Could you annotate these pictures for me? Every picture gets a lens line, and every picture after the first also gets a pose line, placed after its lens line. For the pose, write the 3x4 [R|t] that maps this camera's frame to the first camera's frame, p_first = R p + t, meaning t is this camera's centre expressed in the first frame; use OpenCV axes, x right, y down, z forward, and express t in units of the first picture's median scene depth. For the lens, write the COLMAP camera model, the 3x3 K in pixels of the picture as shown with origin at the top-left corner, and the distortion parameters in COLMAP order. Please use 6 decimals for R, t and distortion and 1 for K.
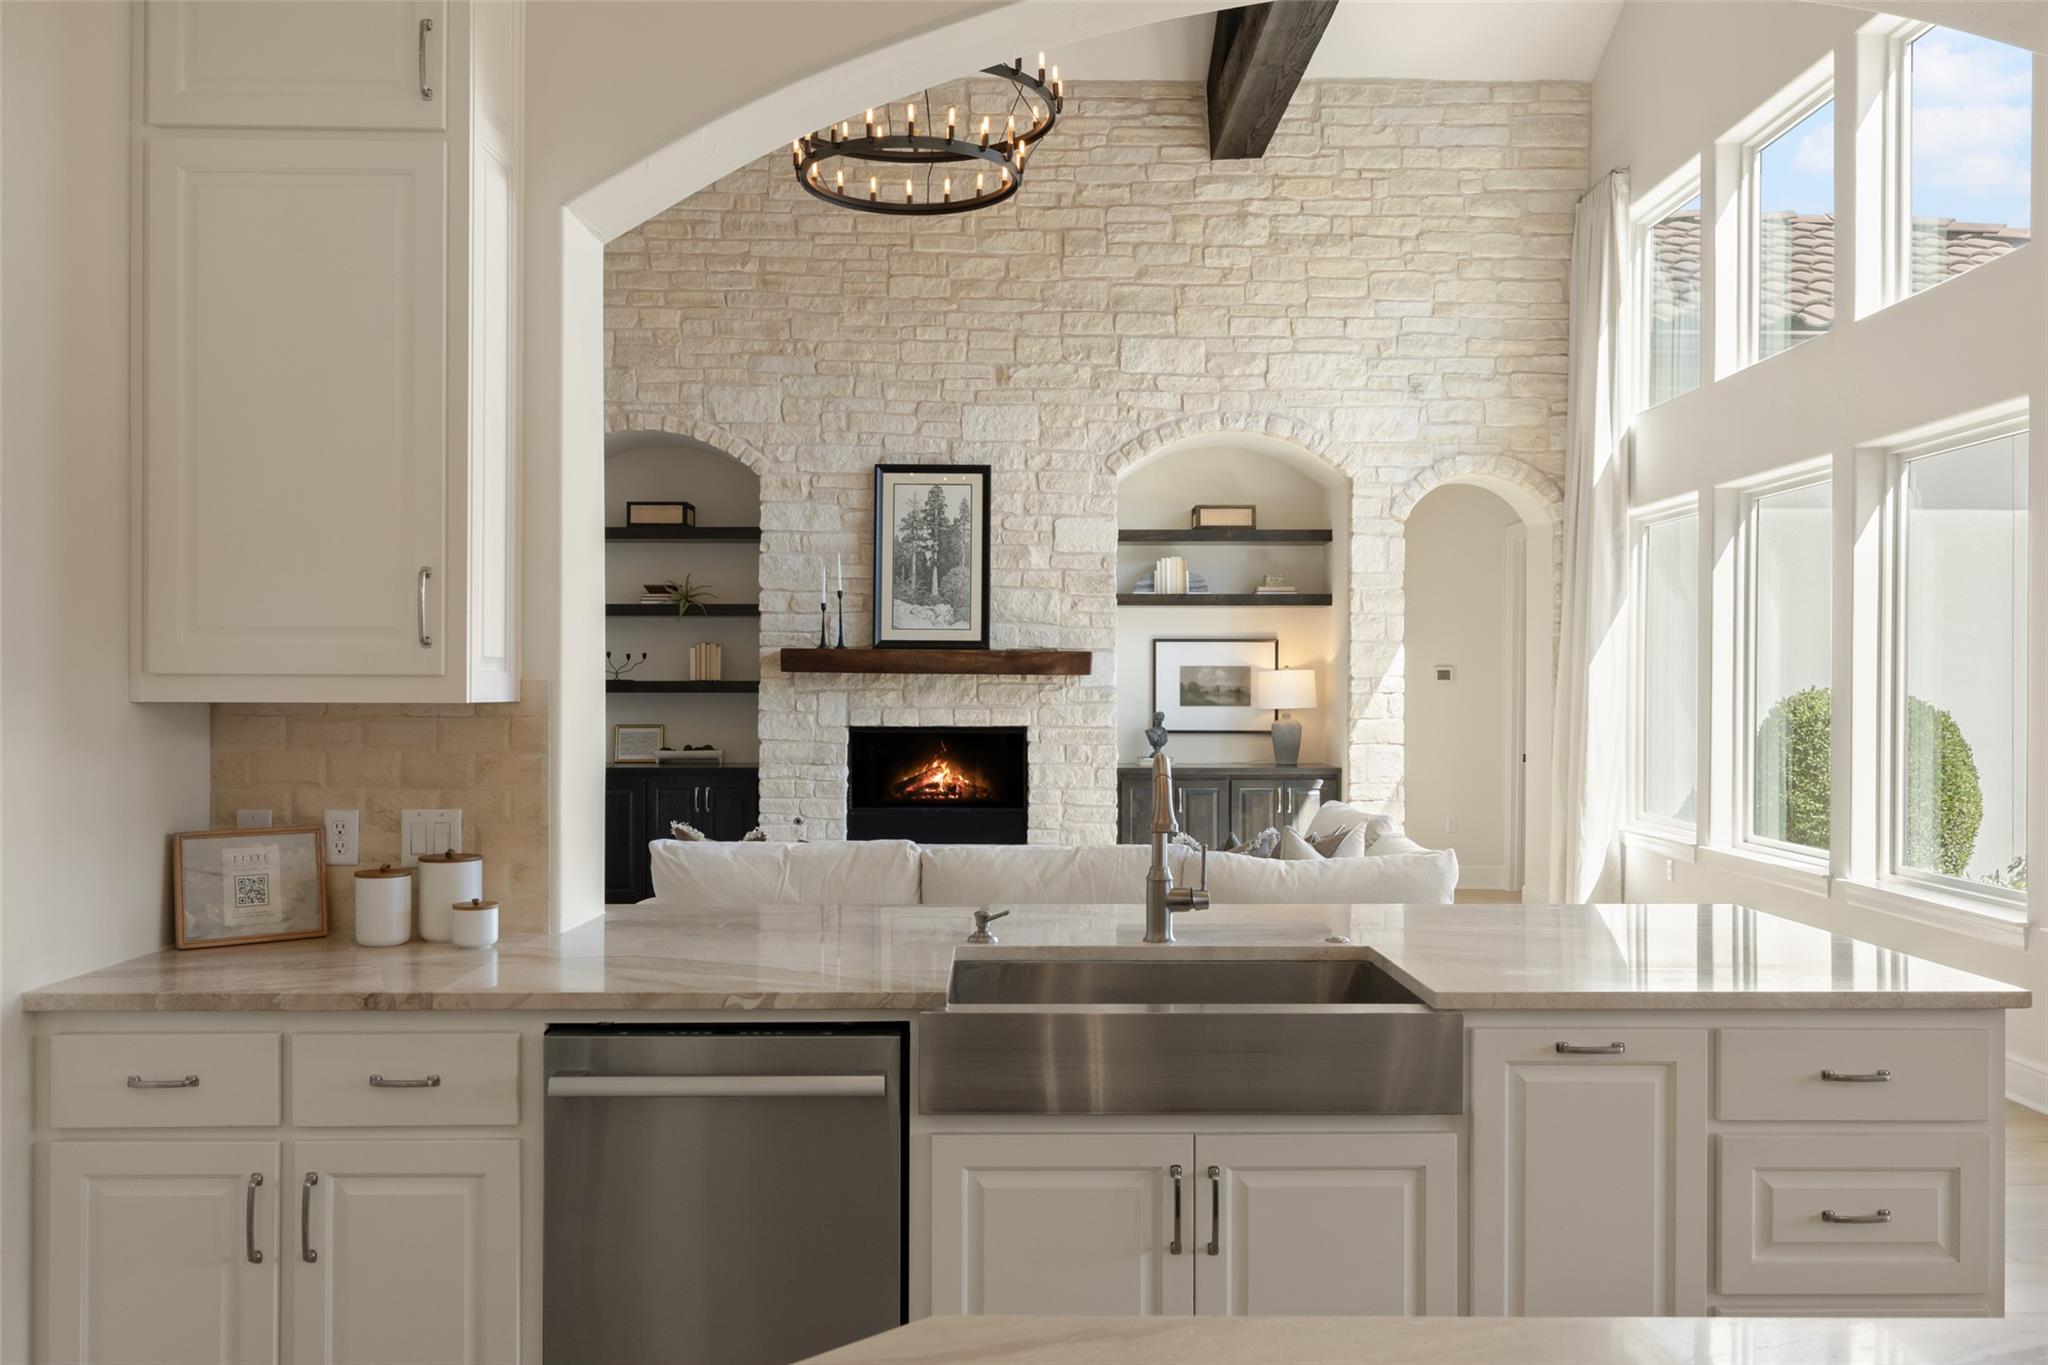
lens RADIAL K [[1664.8, 0, 1035.0], [0, 1664.8, 670.9], [0, 0, 1]] dist [0.013262, -0.013011]
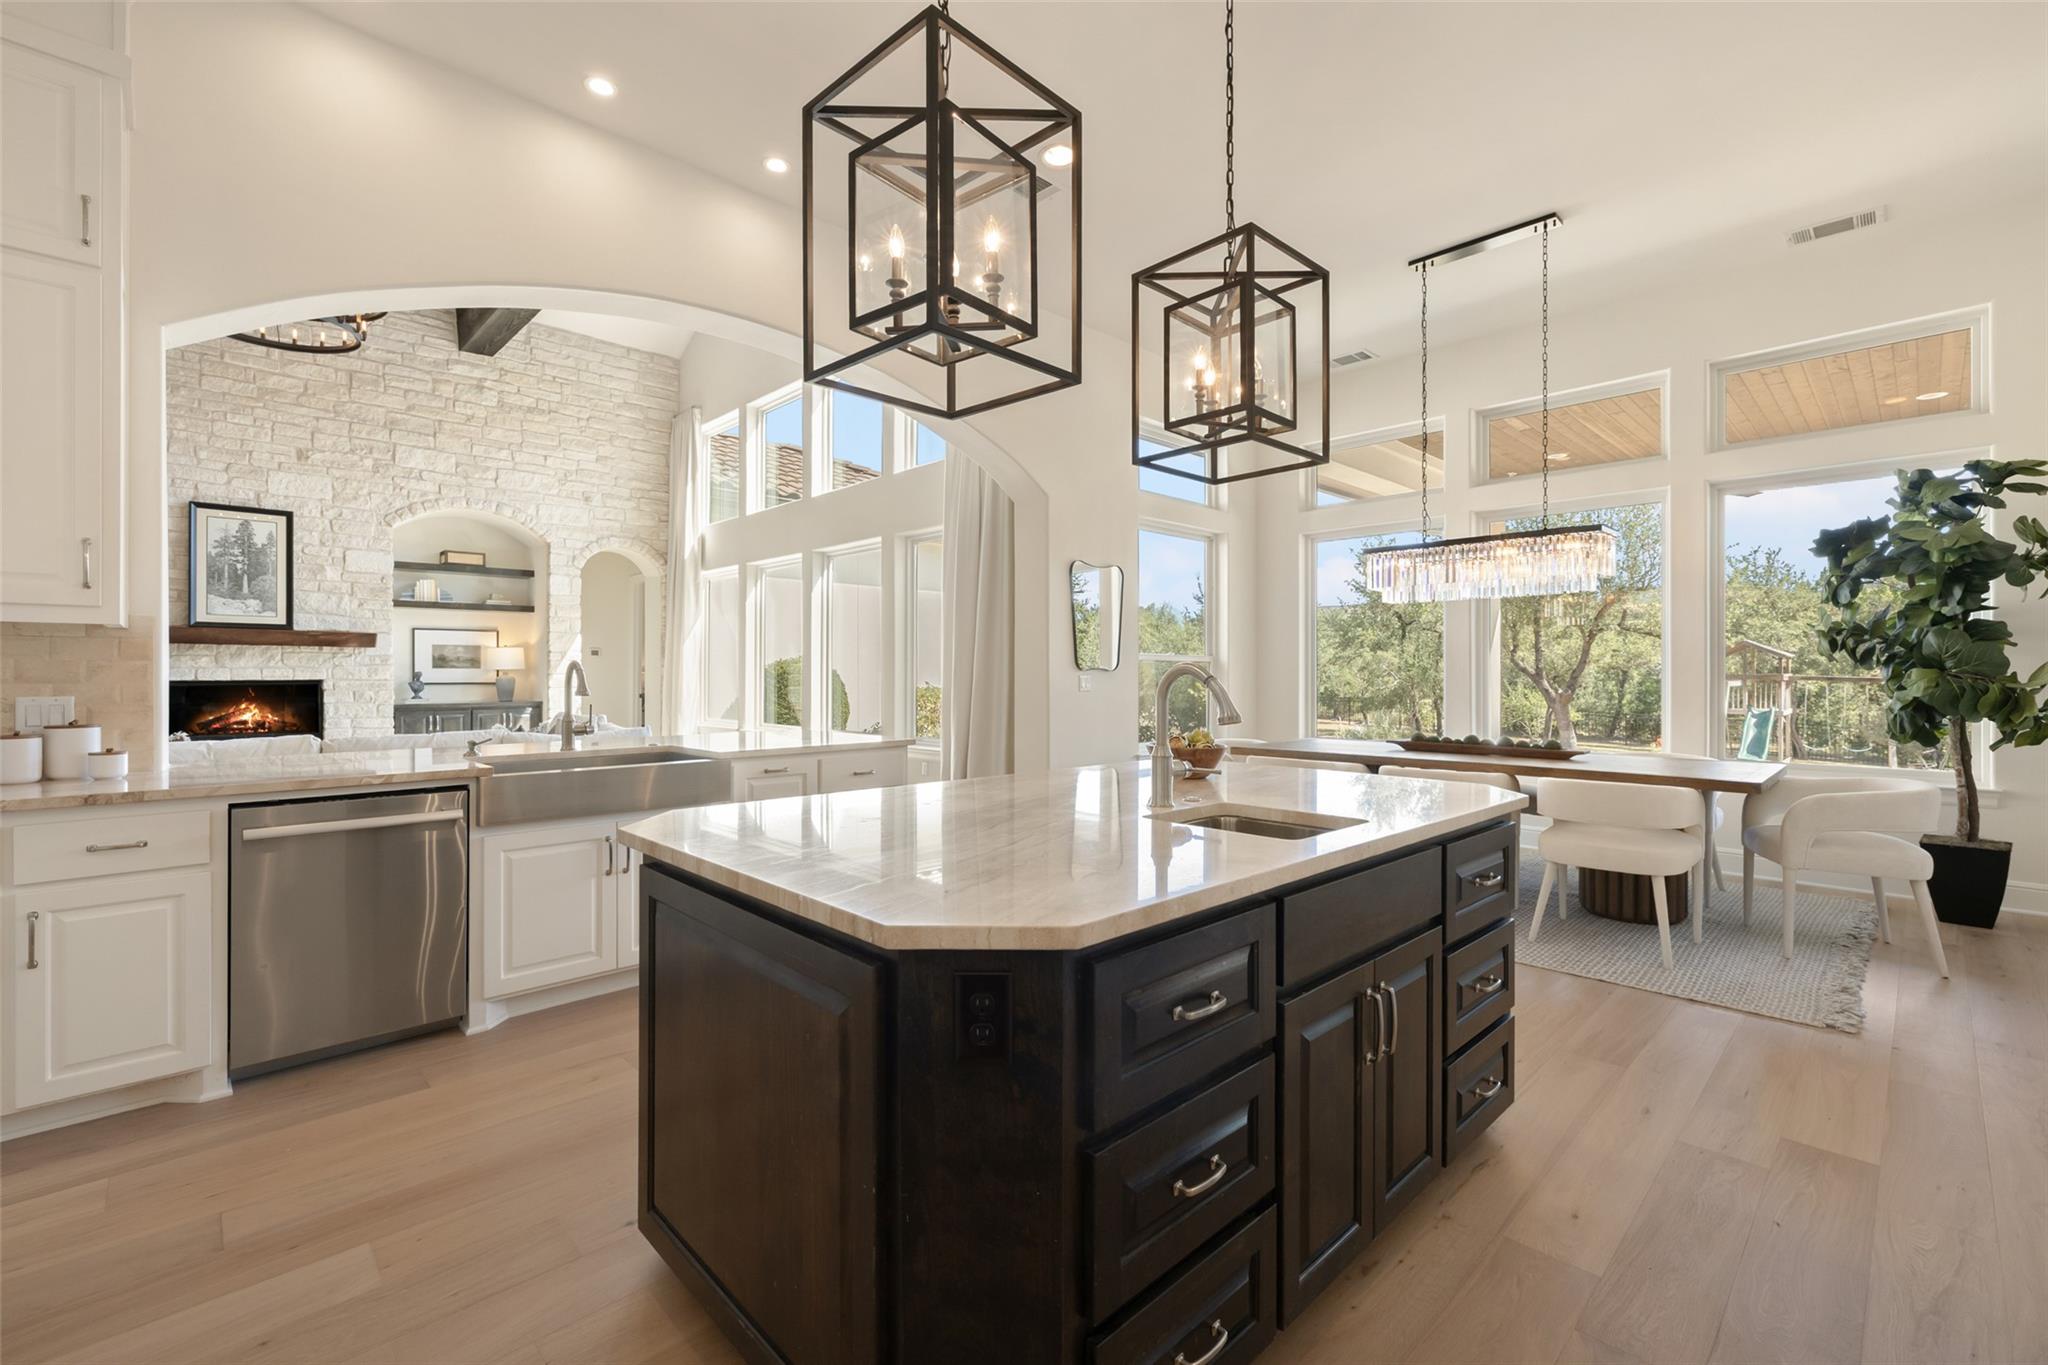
lens RADIAL K [[871.3, 0, 1036.0], [0, 871.3, 673.0], [0, 0, 1]] dist [0.000576, 0.001001]
pose [[0.725214, -0.003245, 0.688516, -0.084359], [-0.004254, 0.999949, 0.009193, 0.016561], [-0.688510, -0.009596, 0.725163, -0.070164]]
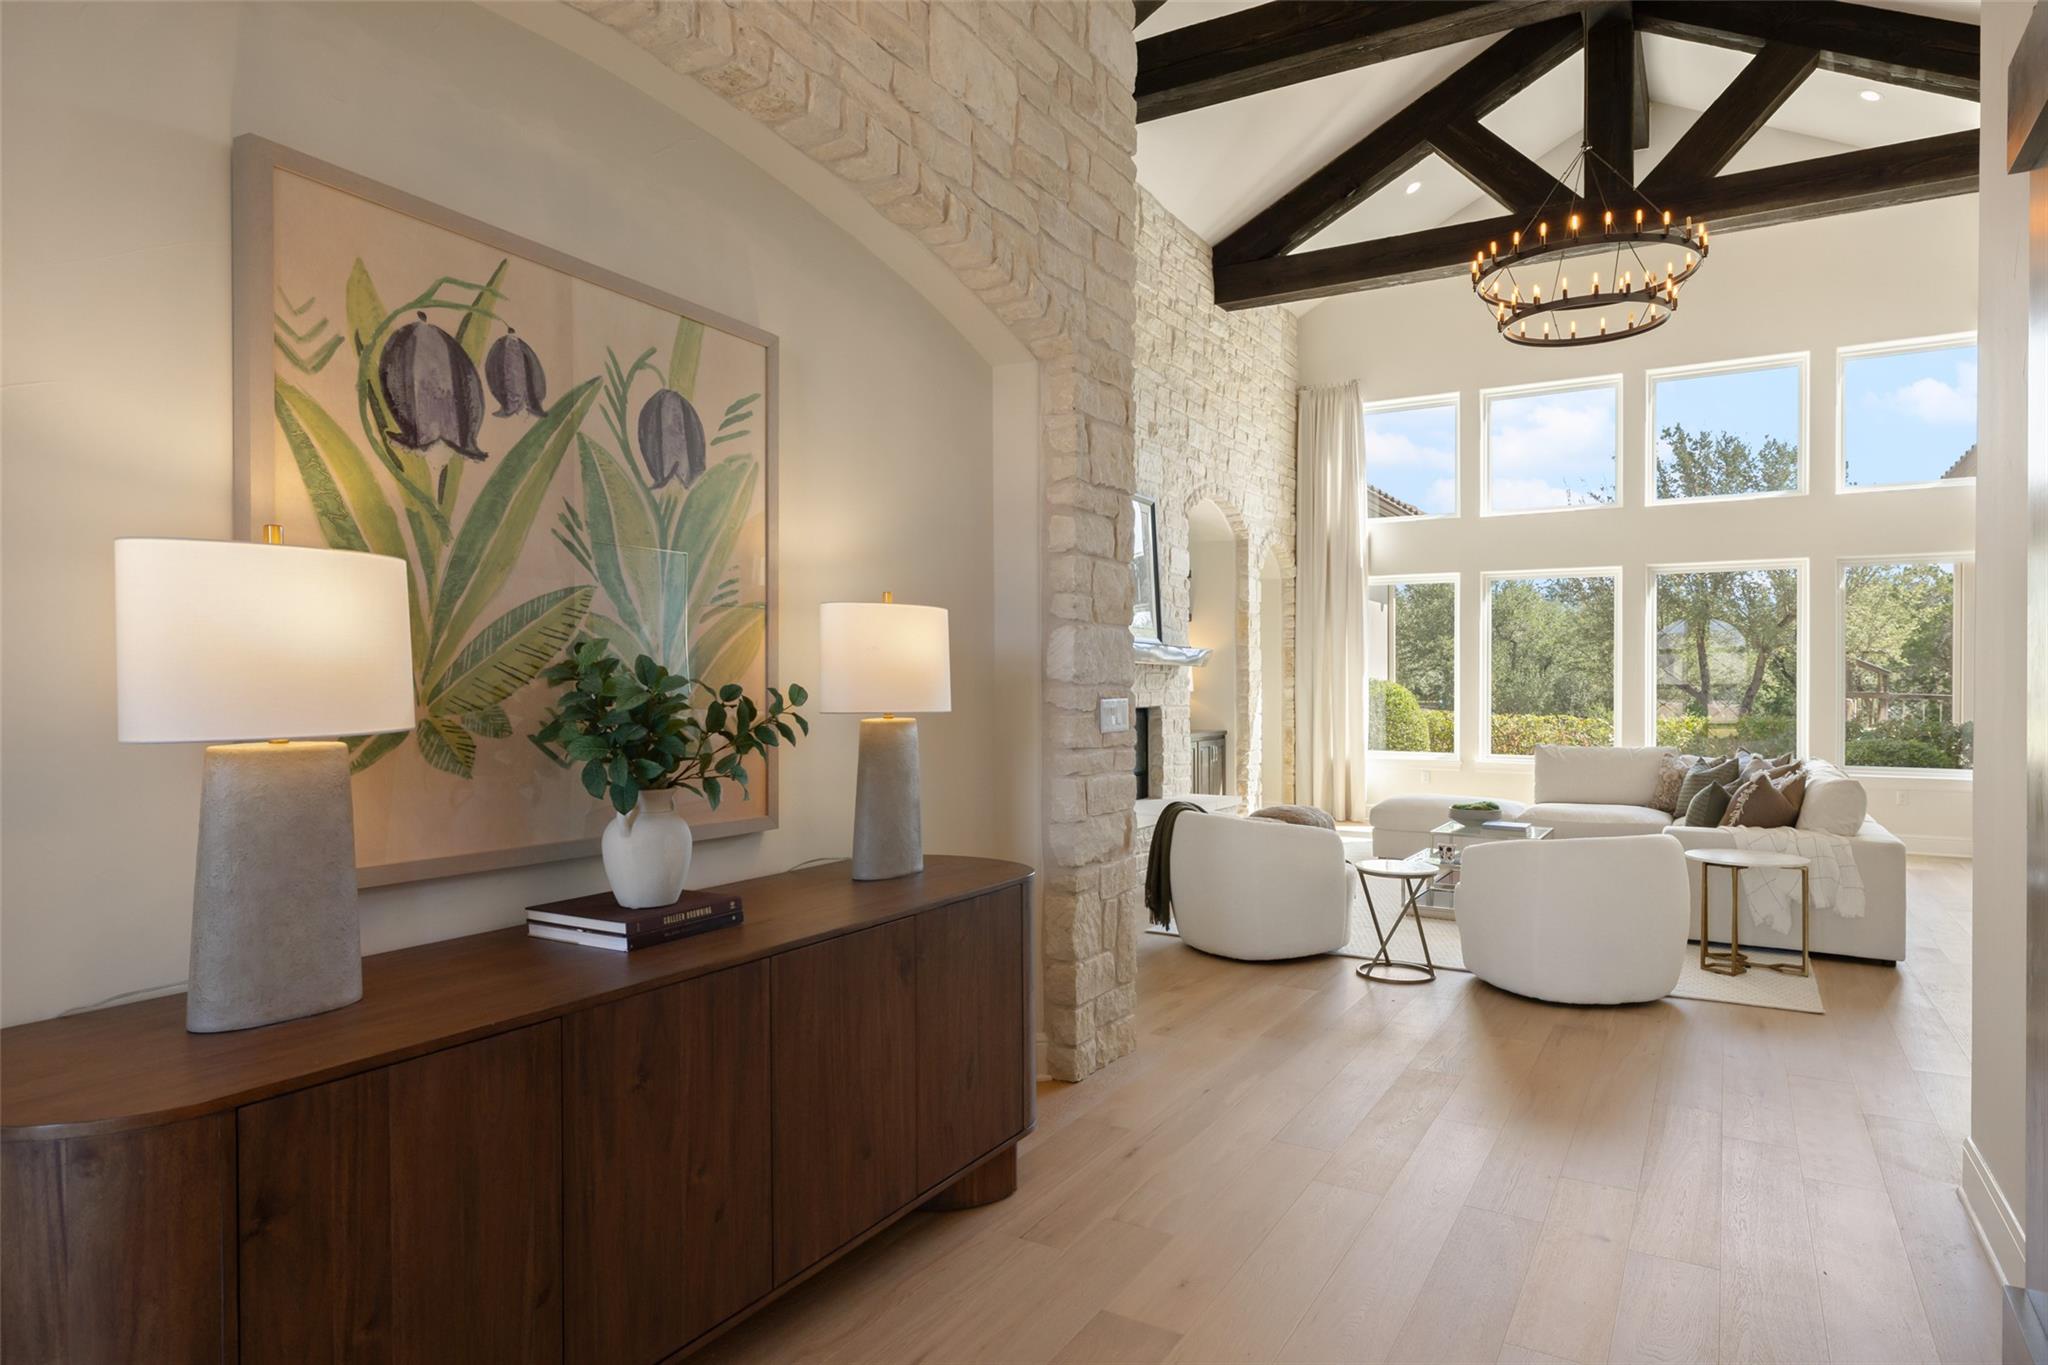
lens RADIAL K [[1172.3, 0, 1002.3], [0, 1172.3, 678.2], [0, 0, 1]] dist [0.001911, -0.001611]
pose [[0.545487, 0.002130, 0.838117, -0.833223], [-0.008737, 0.999957, 0.003145, 0.009747], [-0.838074, -0.009038, 0.545482, 0.607296]]
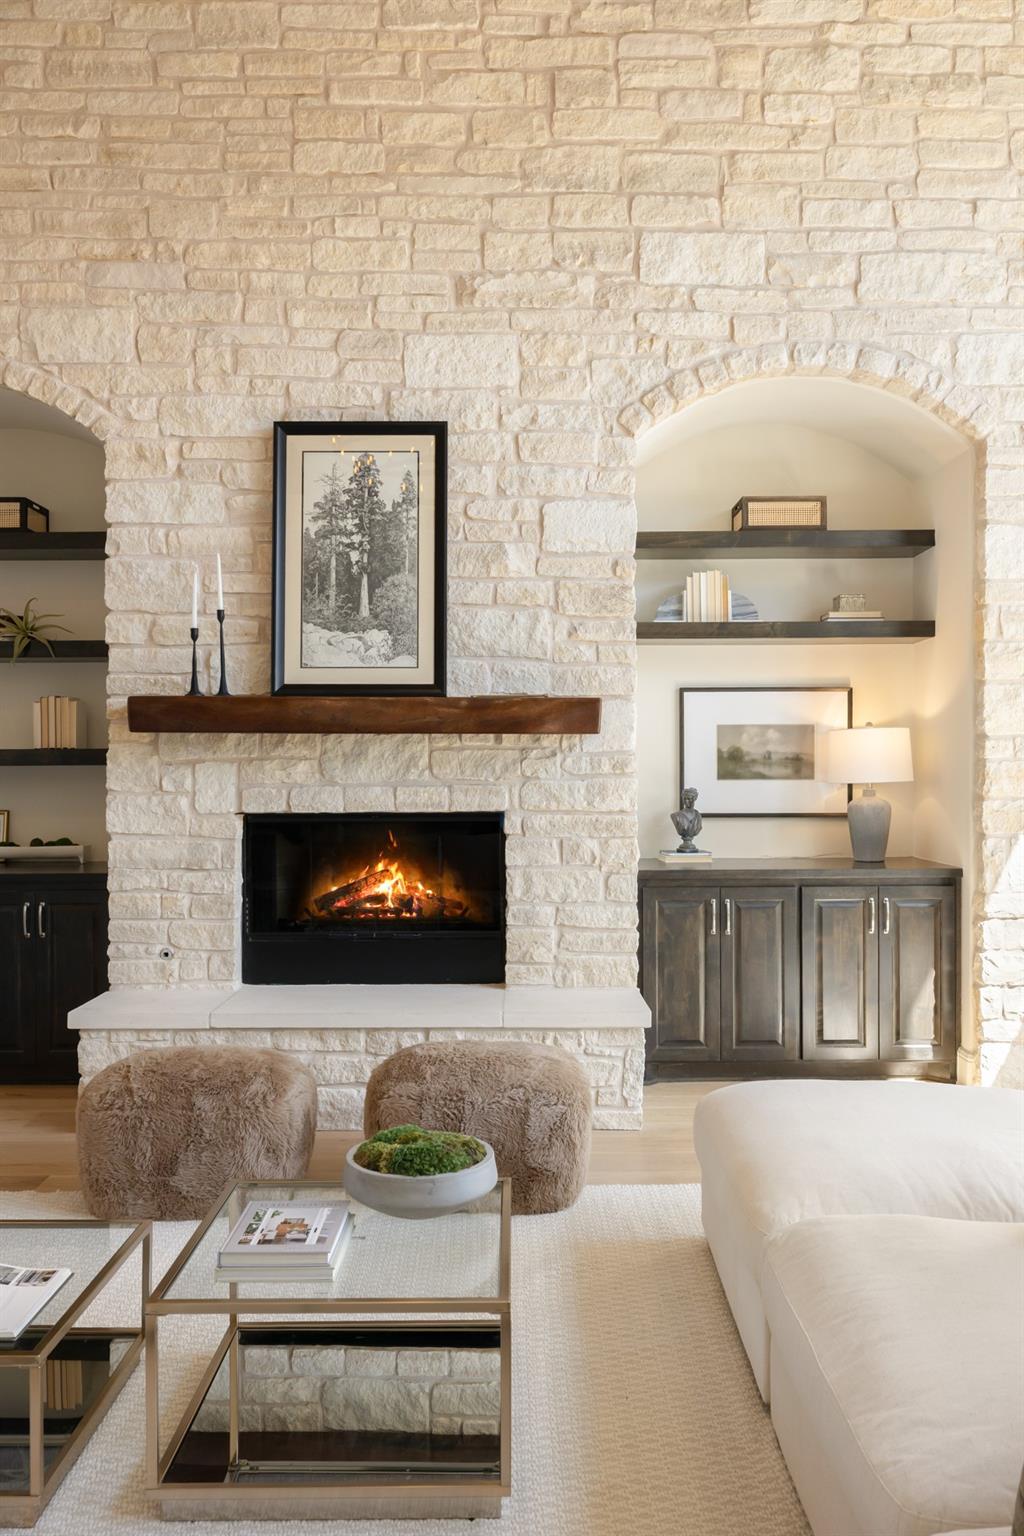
lens RADIAL K [[1224.0, 0, 510.0], [0, 1224.0, 770.1], [0, 0, 1]] dist [0.014268, -0.015459]
pose [[0.999857, -0.006588, -0.015579, 0.005543], [0.006812, 0.999873, 0.014377, 0.009421], [0.015483, -0.014481, 0.999775, 0.503702]]
